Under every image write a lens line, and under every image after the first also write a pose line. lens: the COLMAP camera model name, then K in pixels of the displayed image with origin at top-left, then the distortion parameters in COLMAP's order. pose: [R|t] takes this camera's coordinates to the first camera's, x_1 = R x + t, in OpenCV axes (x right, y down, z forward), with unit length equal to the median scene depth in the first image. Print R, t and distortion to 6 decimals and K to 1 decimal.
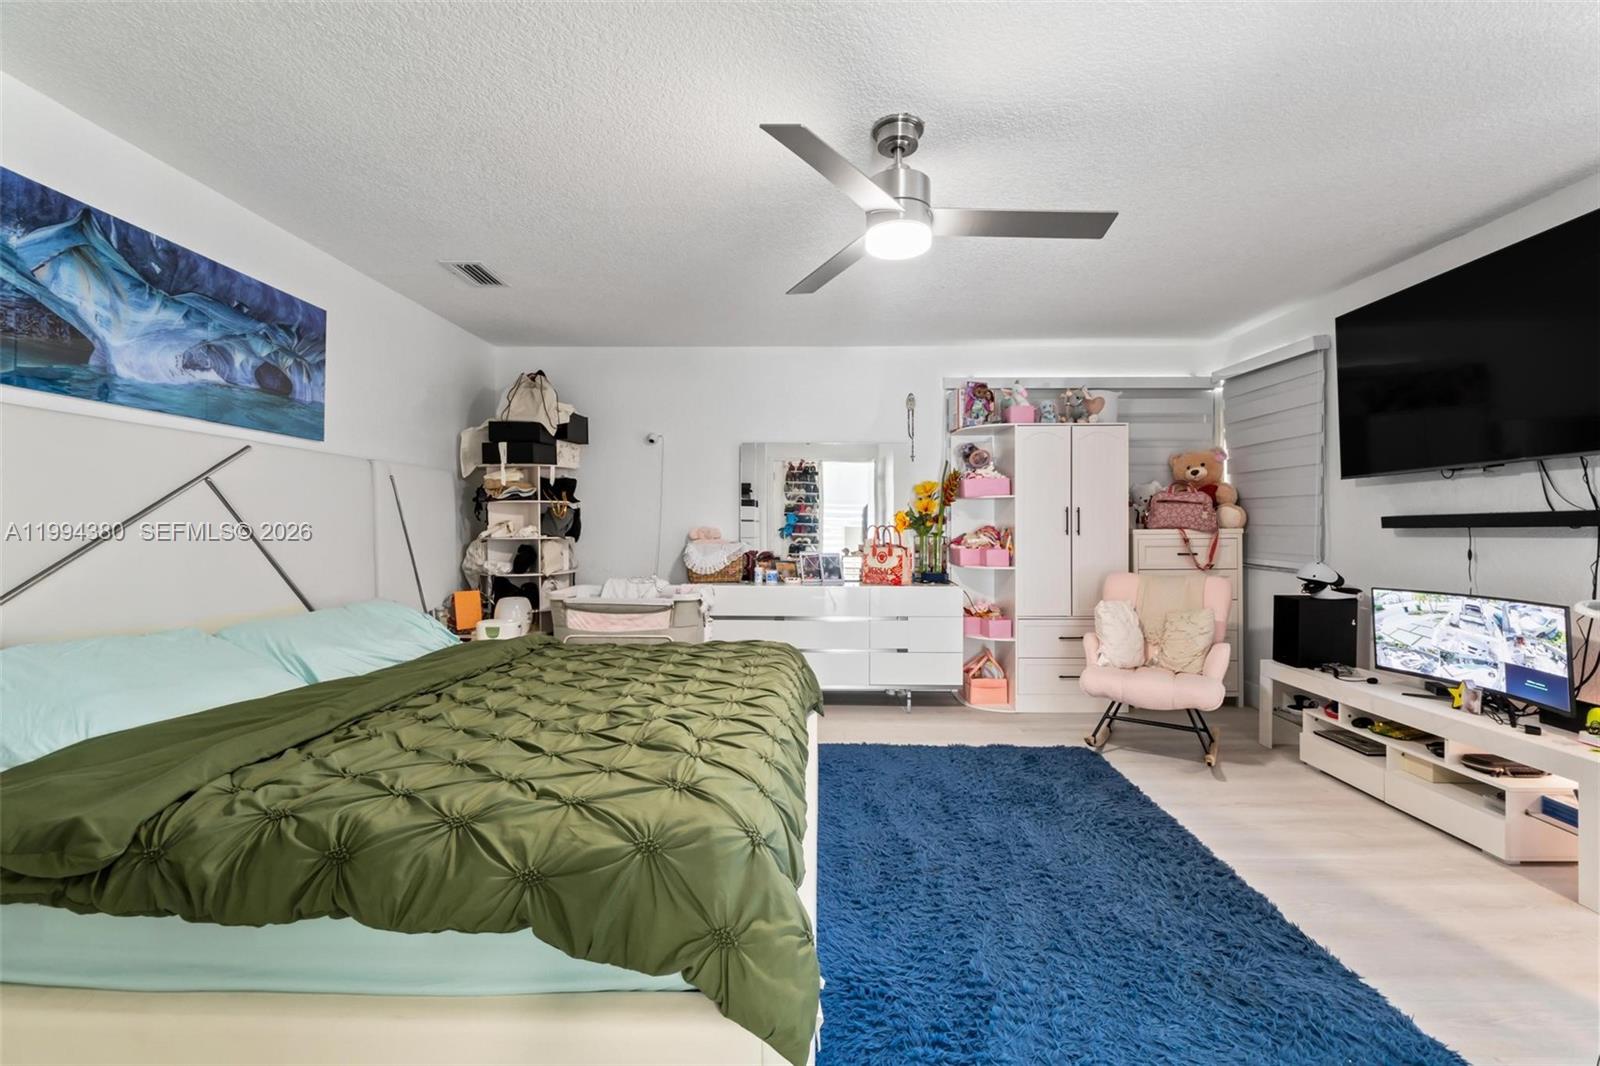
lens RADIAL K [[680.3, 0, 798.4], [0, 680.3, 533.3], [0, 0, 1]] dist [-0.007066, 0.002134]
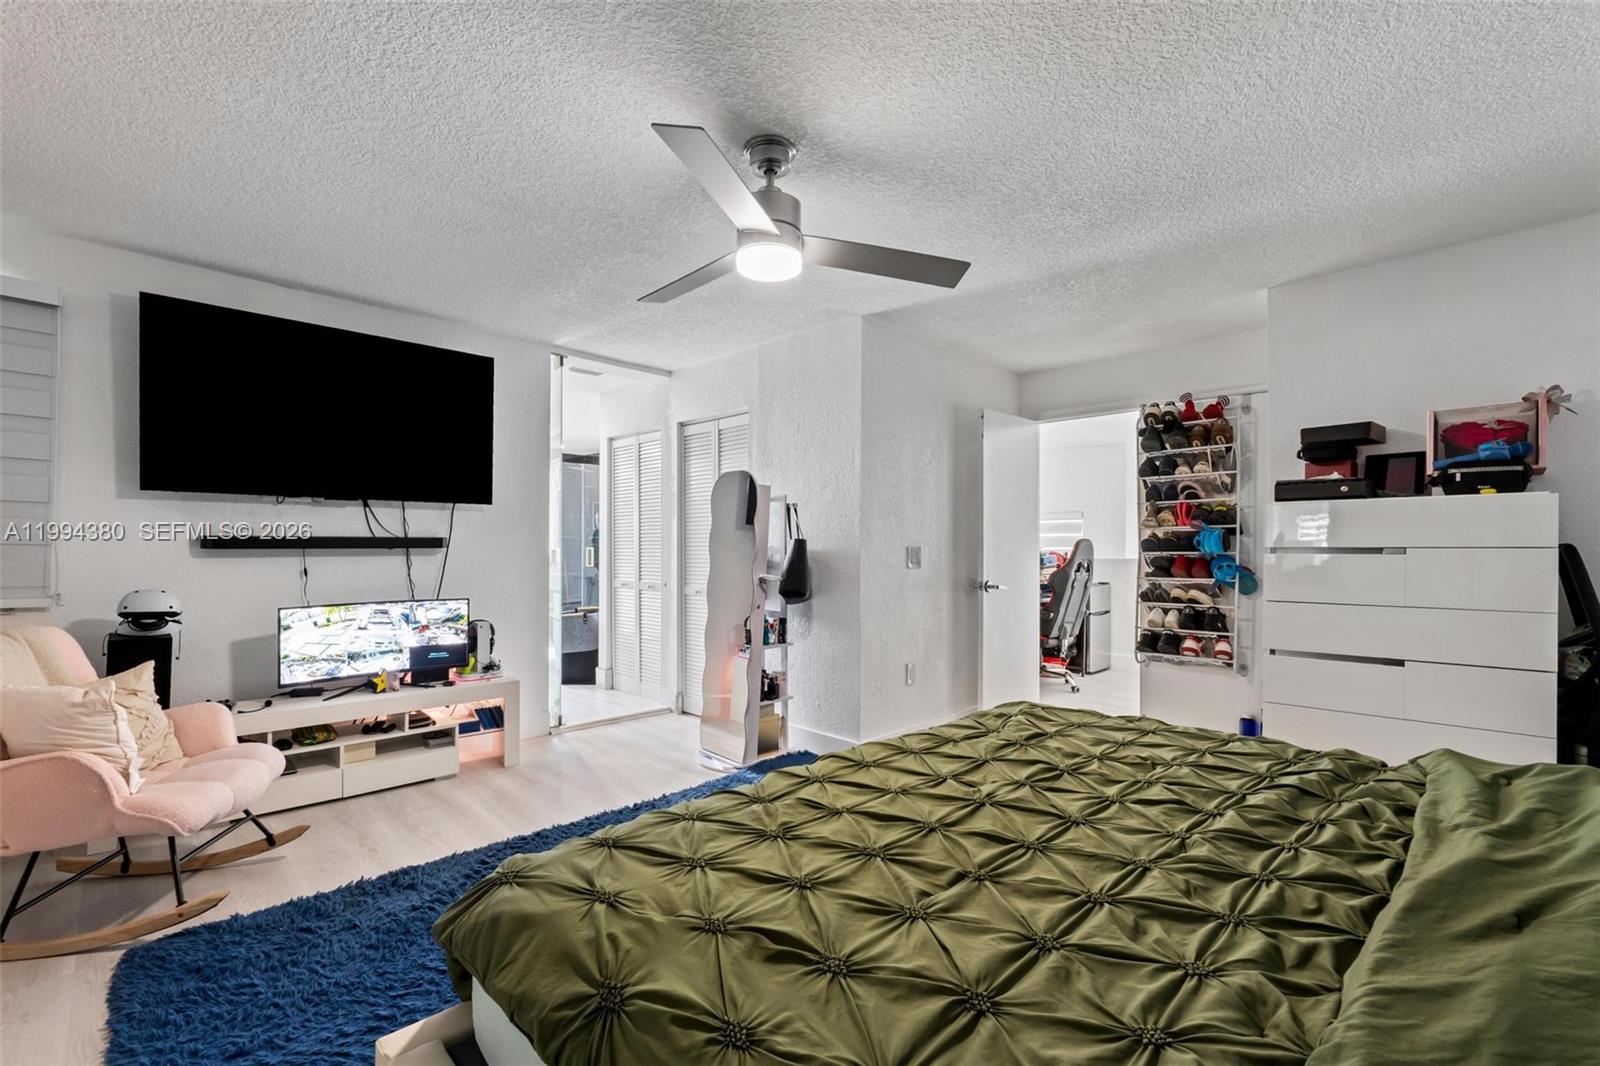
lens RADIAL K [[680.3, 0, 800.7], [0, 680.3, 544.1], [0, 0, 1]] dist [-0.007066, 0.002134]
pose [[-0.743489, 0.002089, 0.668745, -0.447093], [-0.000230, 0.999994, -0.003380, -0.013597], [-0.668748, -0.002667, -0.743484, 1.389088]]
